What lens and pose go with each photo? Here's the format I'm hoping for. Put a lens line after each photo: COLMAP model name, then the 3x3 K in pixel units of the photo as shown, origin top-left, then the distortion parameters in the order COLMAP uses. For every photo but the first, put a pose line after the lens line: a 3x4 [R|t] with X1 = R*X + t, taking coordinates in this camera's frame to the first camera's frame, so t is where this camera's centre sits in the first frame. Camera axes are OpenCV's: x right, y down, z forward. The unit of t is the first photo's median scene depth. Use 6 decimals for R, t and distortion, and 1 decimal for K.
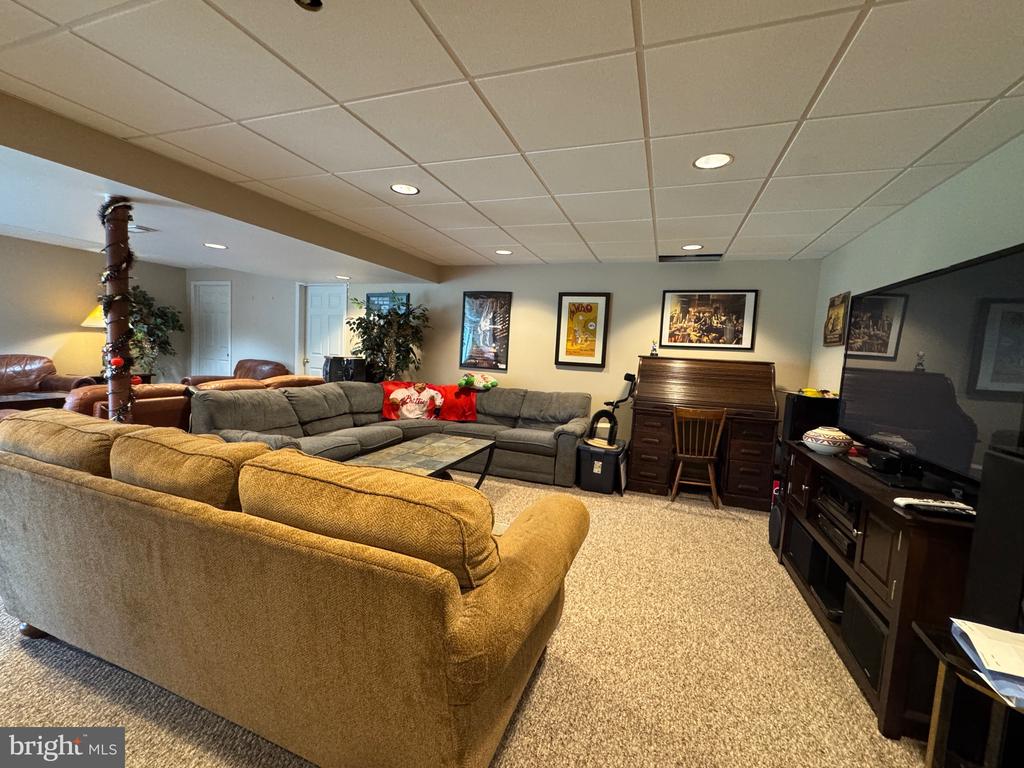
lens RADIAL K [[426.7, 0, 512.0], [0, 426.7, 384.0], [0, 0, 1]] dist [-0.001668, -0.000230]
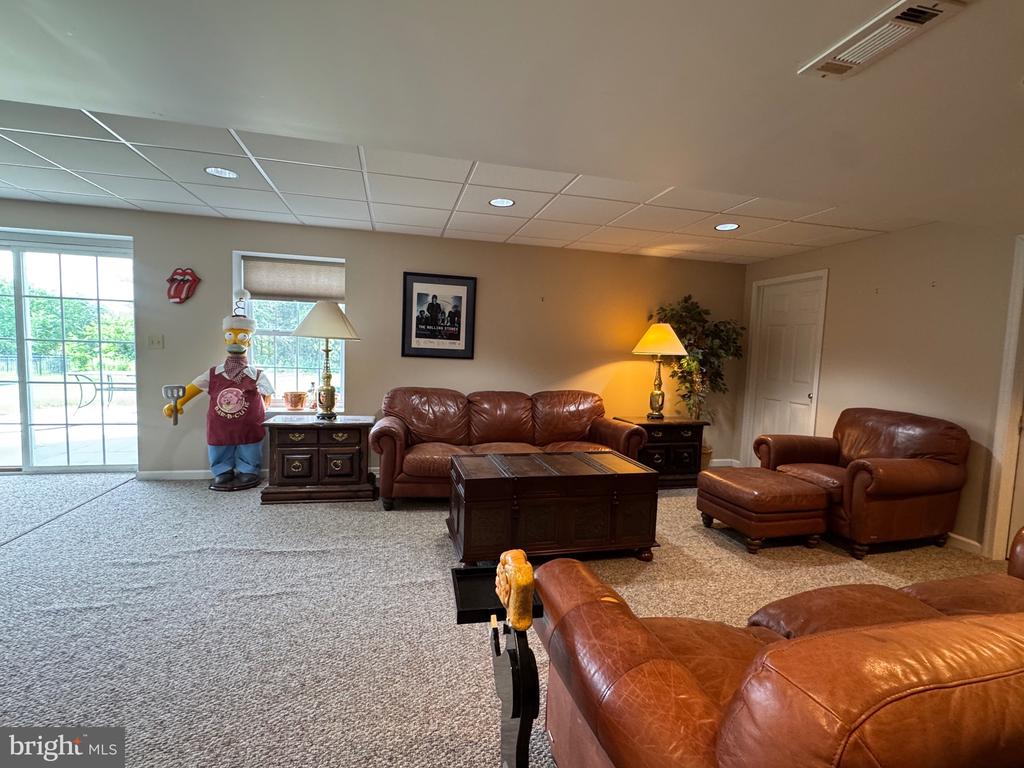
lens RADIAL K [[471.8, 0, 512.0], [0, 471.8, 384.0], [0, 0, 1]] dist [-0.000944, 0.000210]
pose [[0.559493, 0.029153, -0.828322, -0.499672], [-0.073863, 0.997159, -0.014796, -0.061943], [0.825538, 0.069460, 0.560056, 0.411870]]
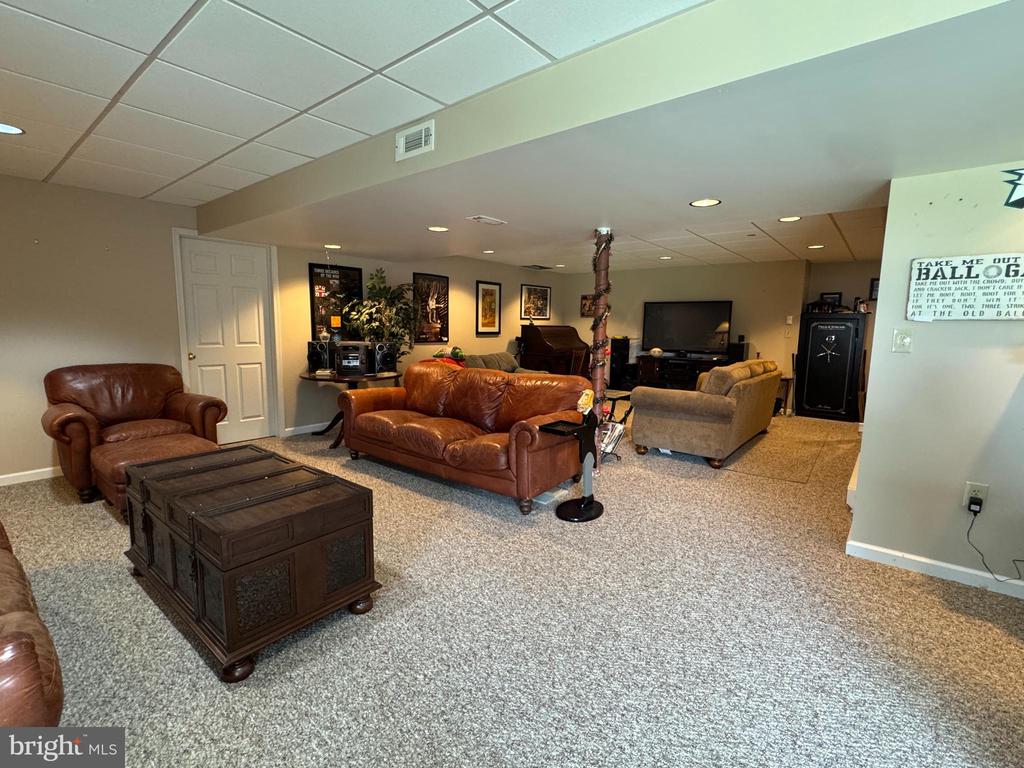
lens RADIAL K [[472.2, 0, 512.3], [0, 472.2, 381.9], [0, 0, 1]] dist [-0.001079, -0.000085]
pose [[0.323769, -0.162098, 0.932147, -1.289710], [0.079240, 0.986399, 0.144009, -0.104645], [-0.942812, 0.027237, 0.332210, 0.410431]]
